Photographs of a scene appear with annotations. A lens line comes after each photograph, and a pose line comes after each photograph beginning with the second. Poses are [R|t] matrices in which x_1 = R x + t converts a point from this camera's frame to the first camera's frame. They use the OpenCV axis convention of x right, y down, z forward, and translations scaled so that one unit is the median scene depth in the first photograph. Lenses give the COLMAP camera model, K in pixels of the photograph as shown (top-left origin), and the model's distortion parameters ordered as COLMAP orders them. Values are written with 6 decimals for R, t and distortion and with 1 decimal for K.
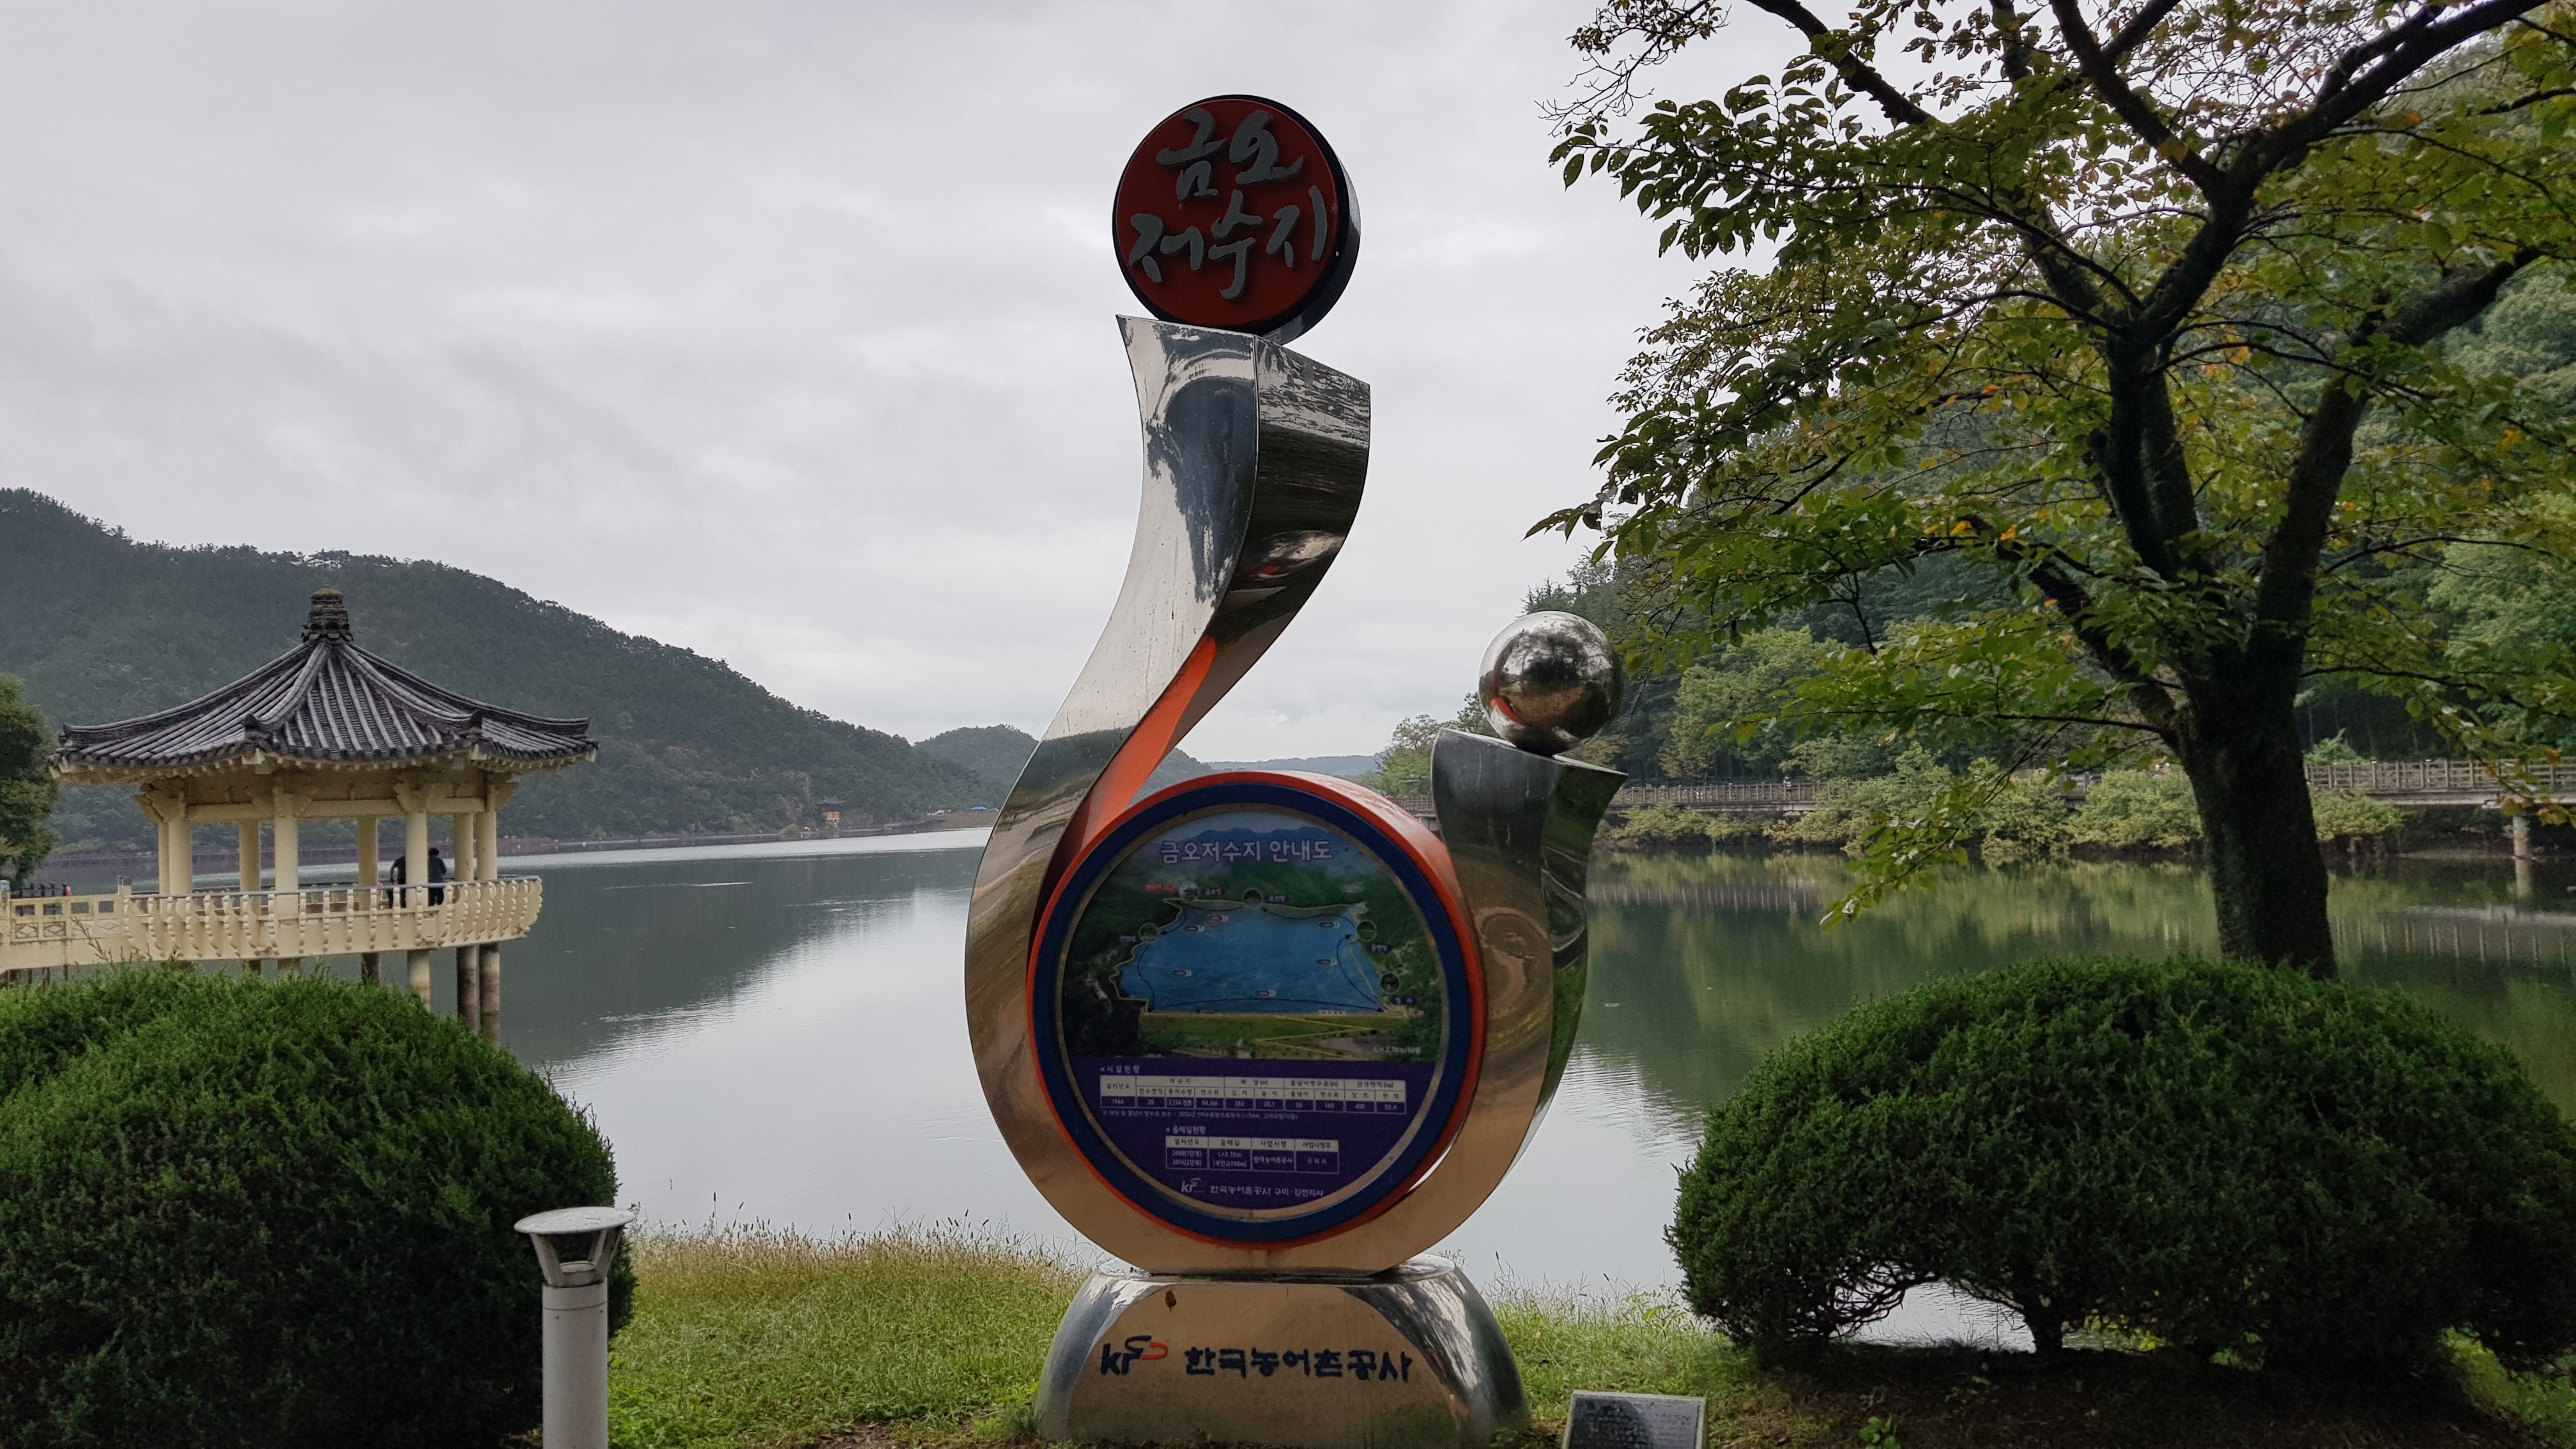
lens RADIAL K [[2013.1, 0, 1289.0], [0, 2013.1, 673.7], [0, 0, 1]] dist [0.071714, -0.128735]
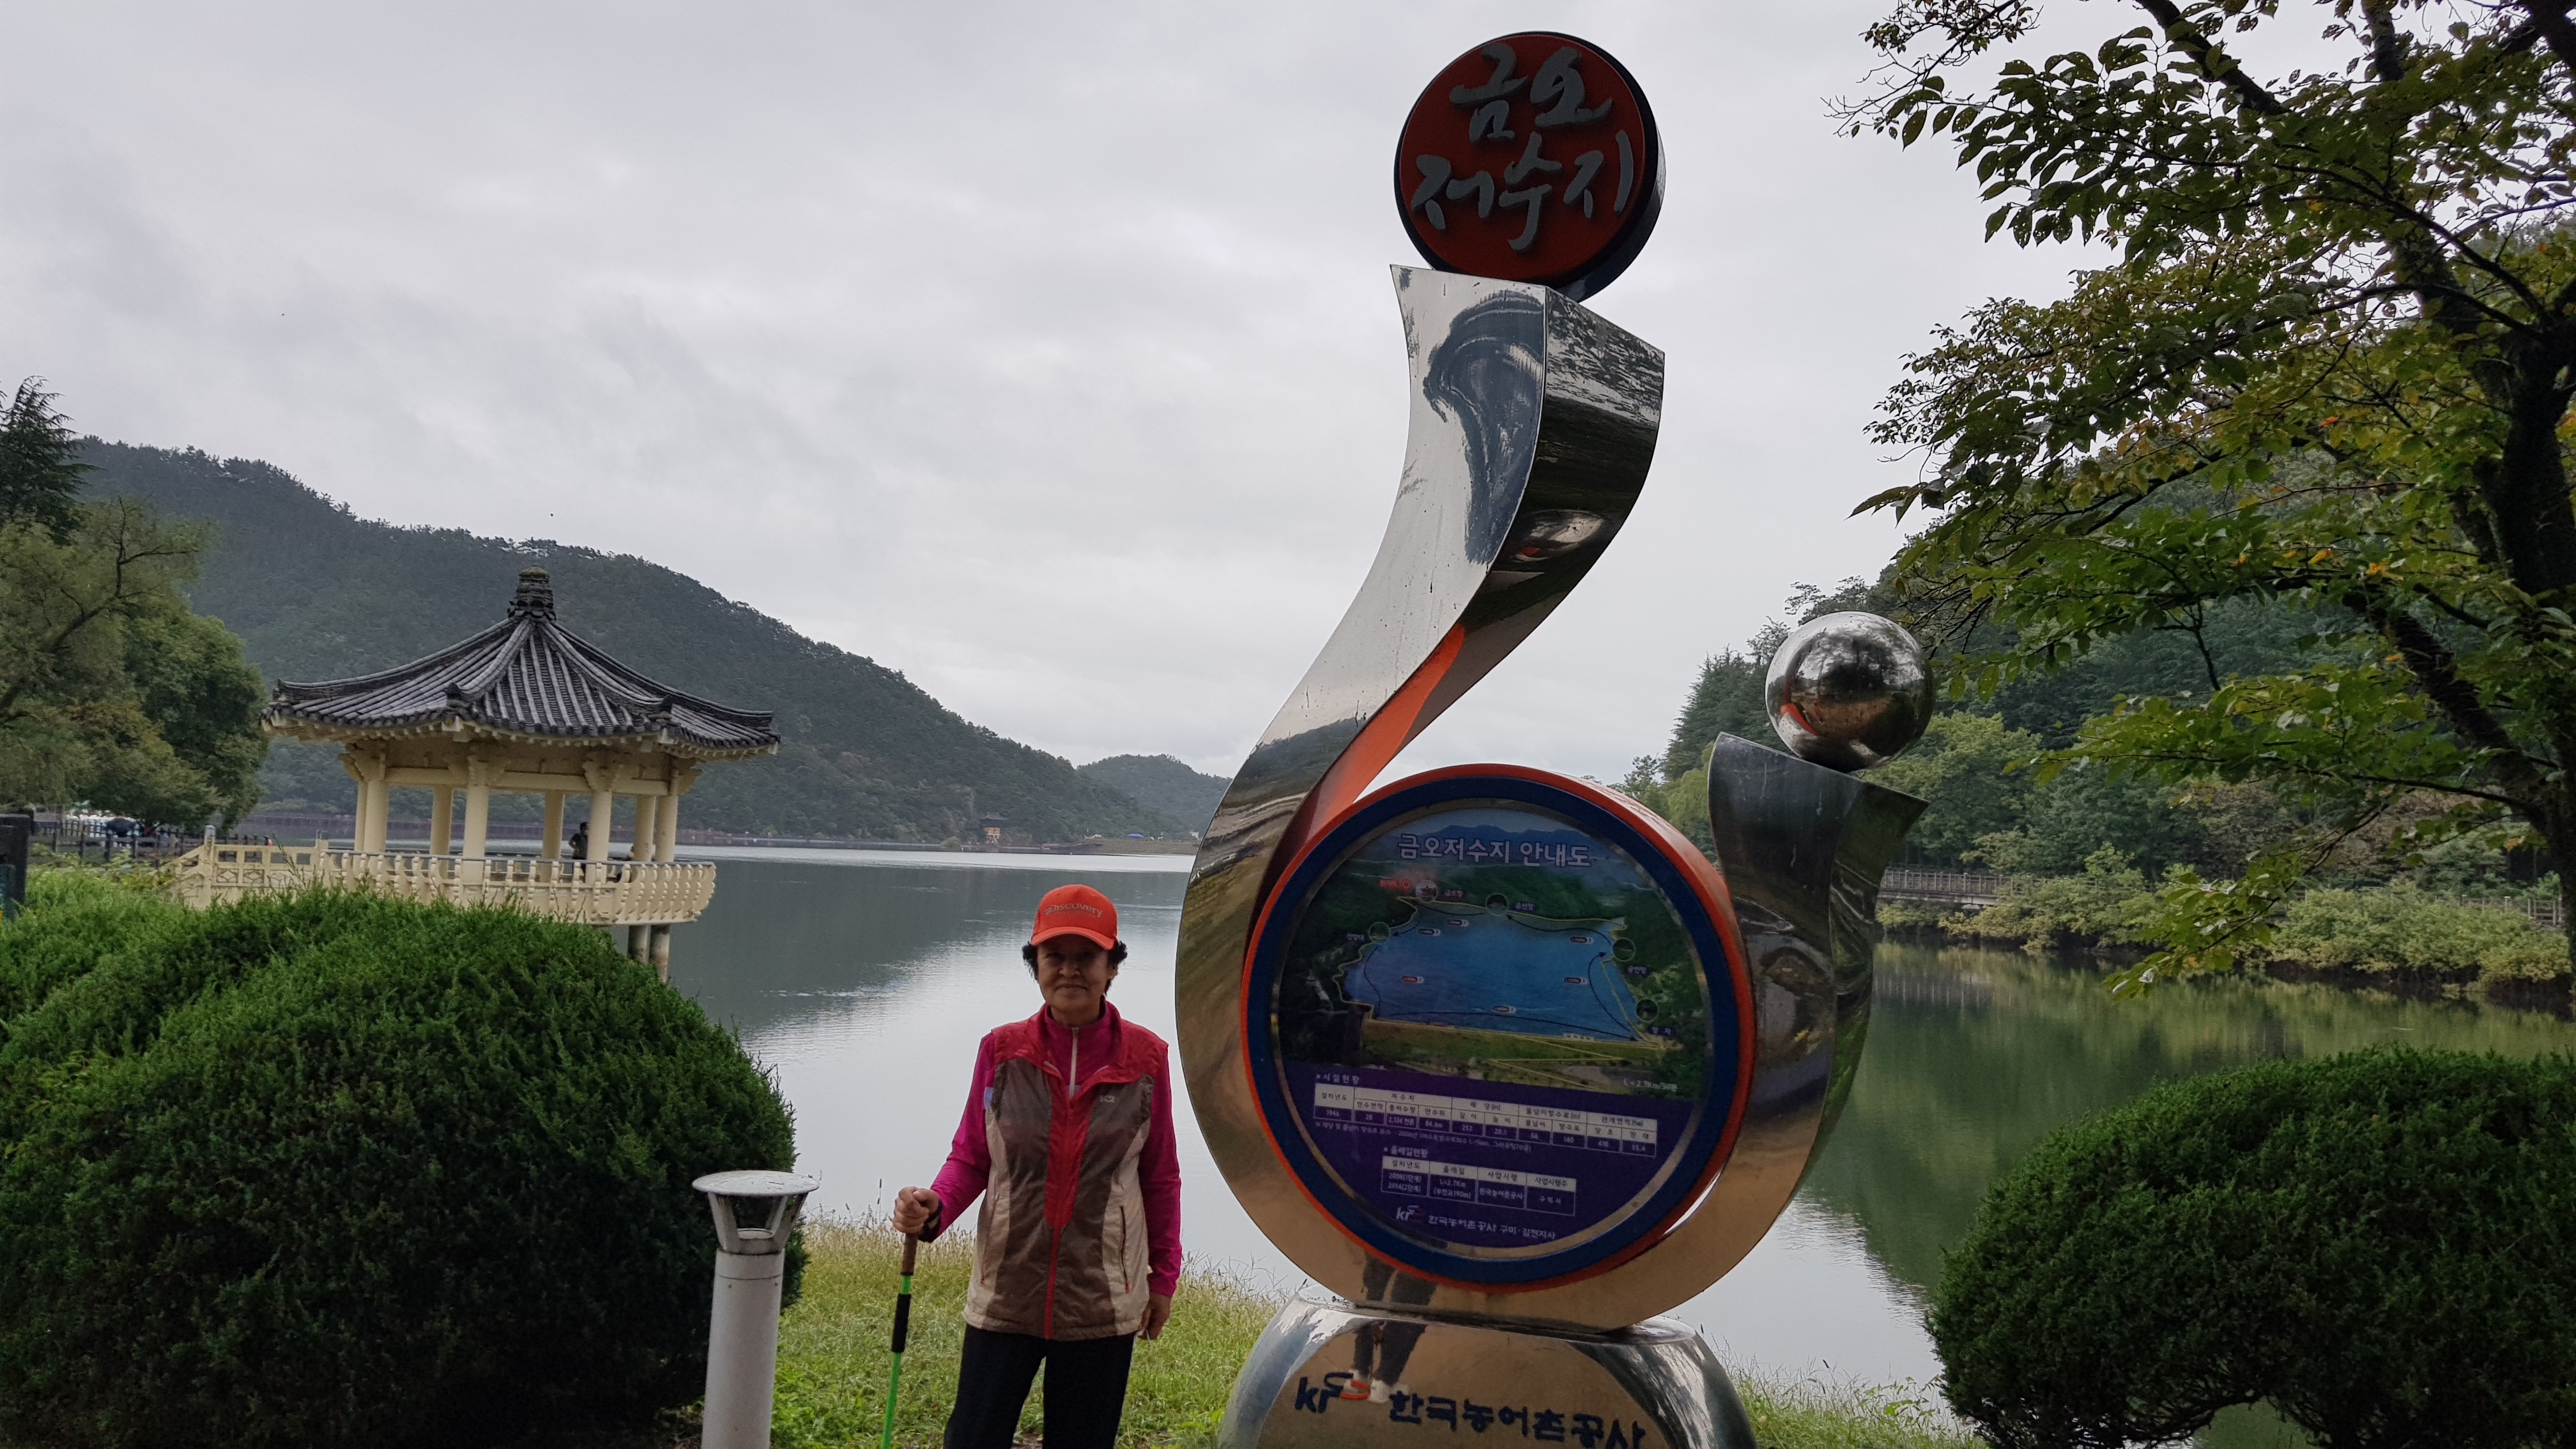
lens RADIAL K [[2013.1, 0, 1277.5], [0, 2013.1, 680.7], [0, 0, 1]] dist [0.071714, -0.128735]
pose [[0.993528, 0.072144, -0.087729, -0.006440], [-0.073834, 0.997139, -0.016168, 0.004782], [0.086312, 0.022540, 0.996013, 0.011722]]
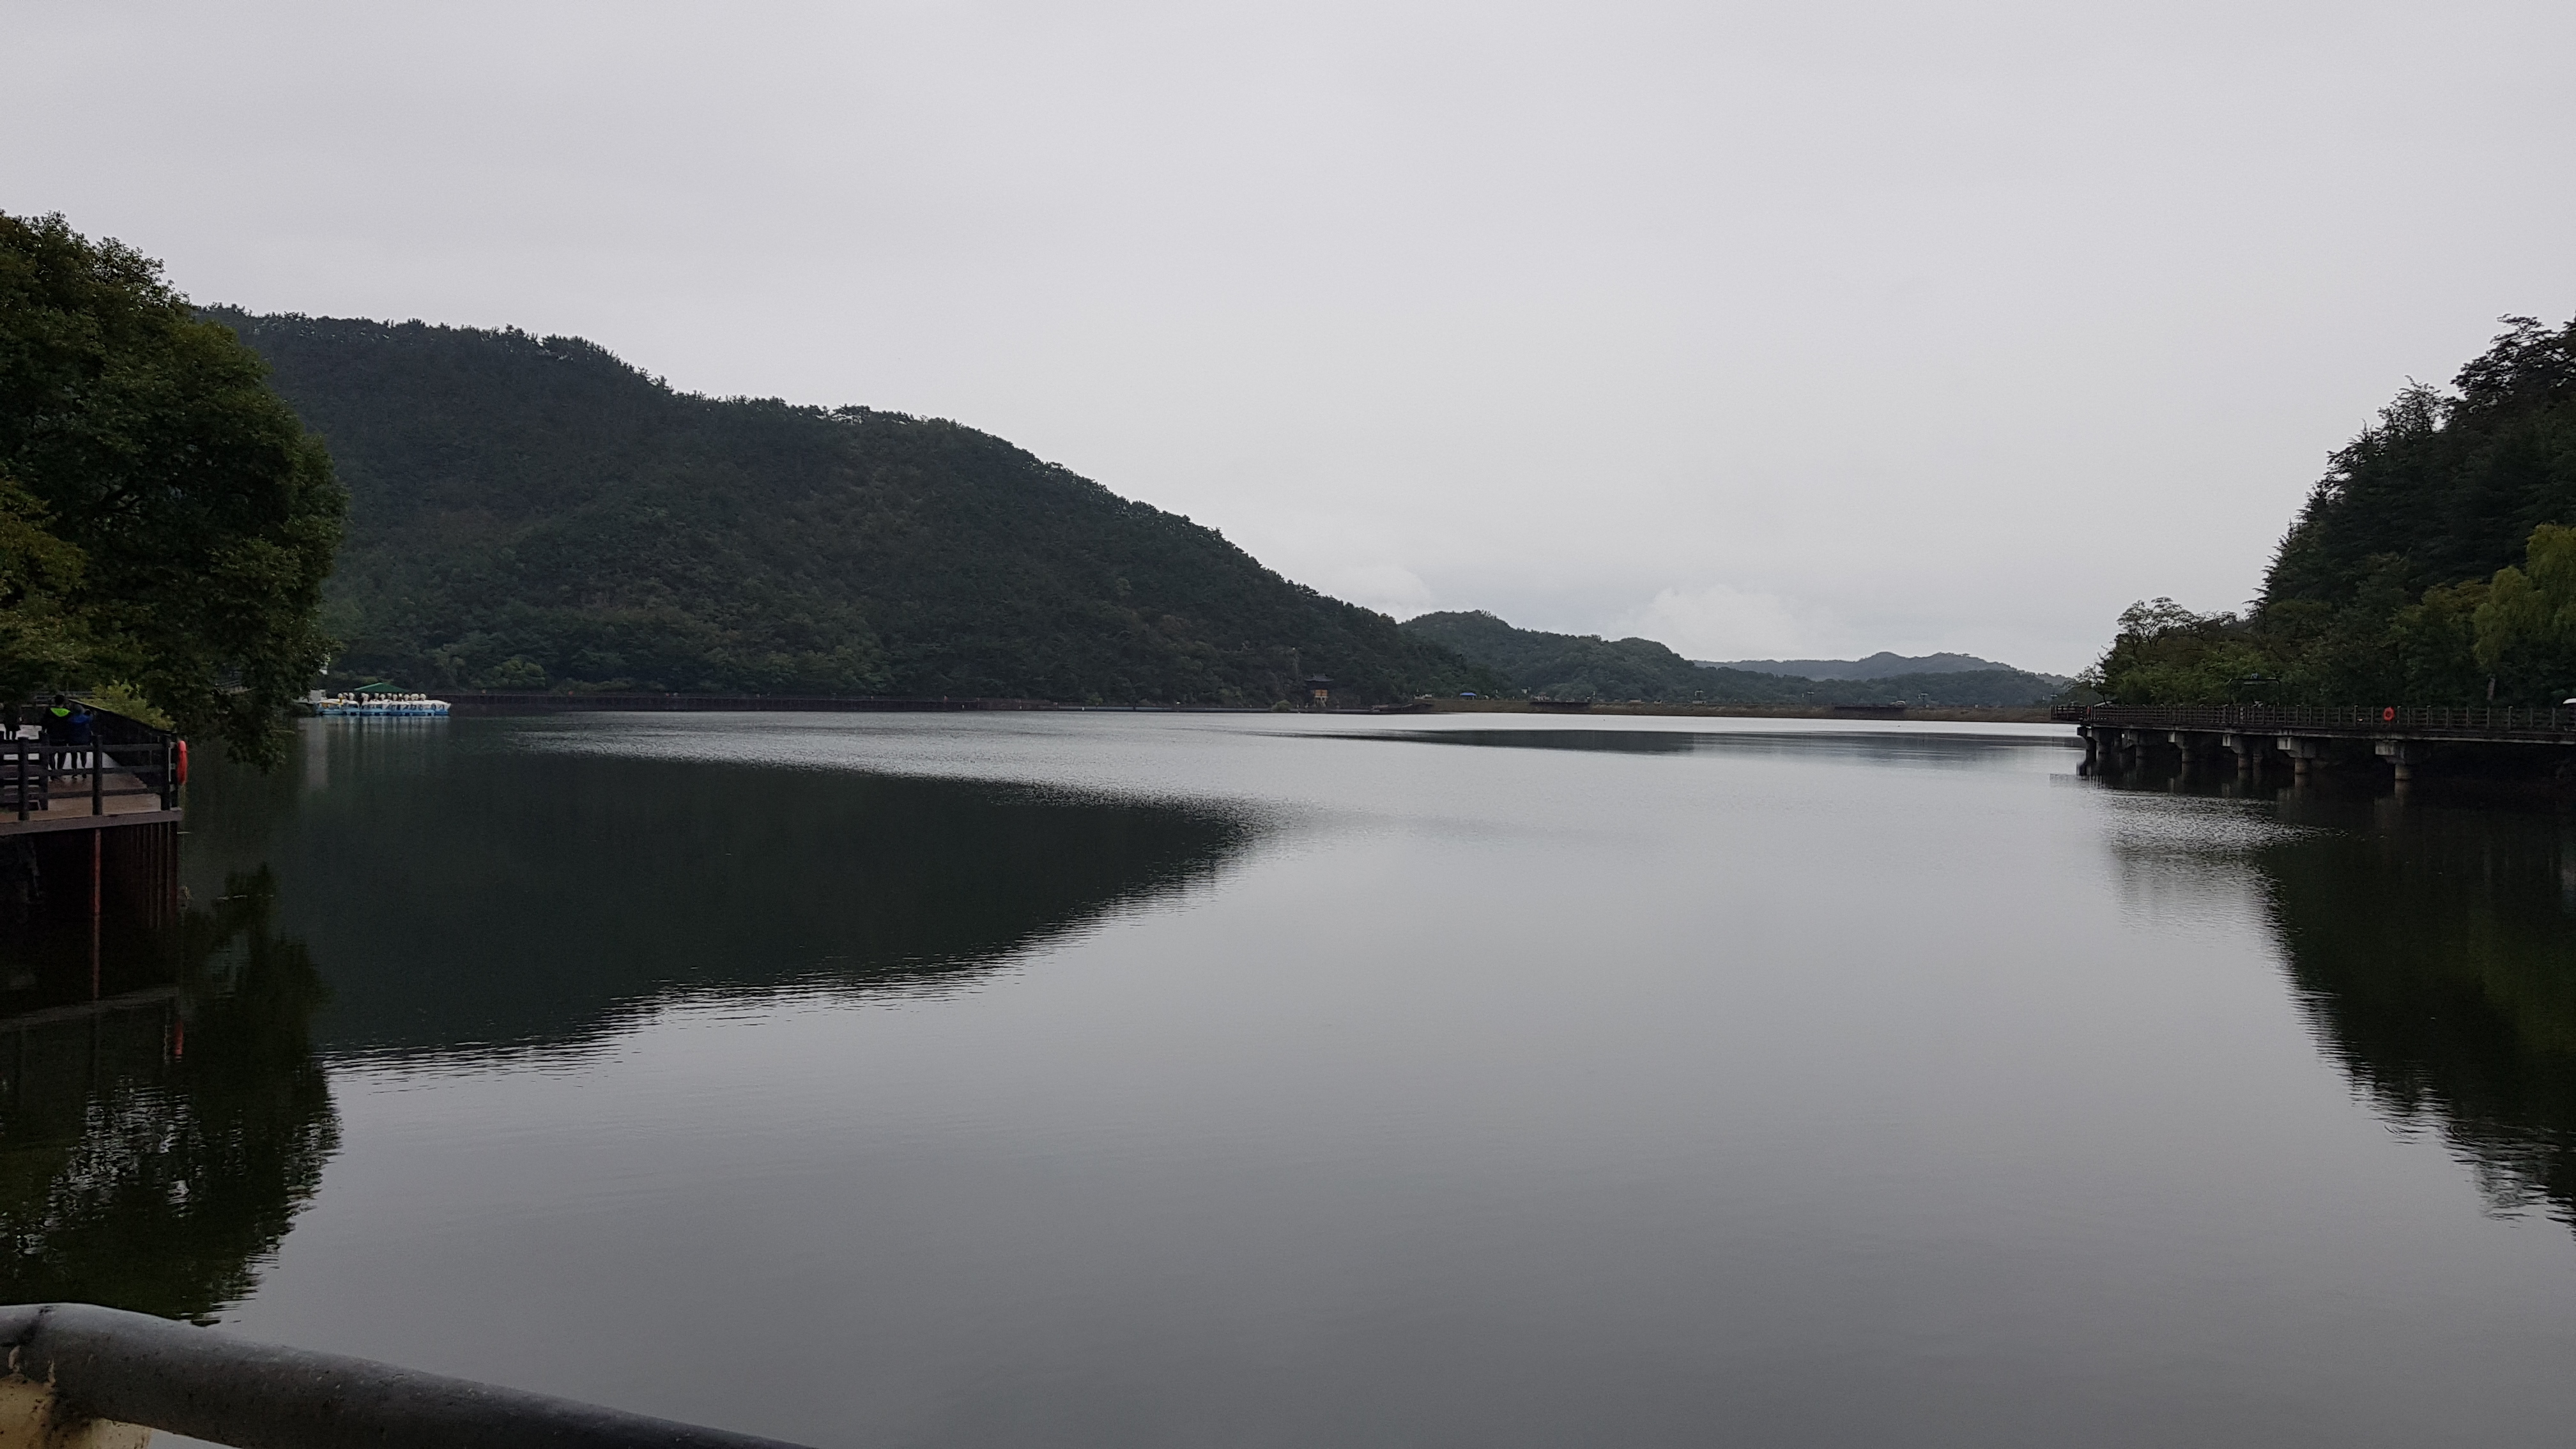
lens RADIAL K [[2013.1, 0, 1310.7], [0, 2013.1, 670.2], [0, 0, 1]] dist [0.071714, -0.128735]
pose [[0.975269, 0.051600, -0.214914, -0.340289], [-0.040524, 0.997629, 0.055631, 0.076722], [0.217275, -0.045546, 0.975047, 0.816181]]
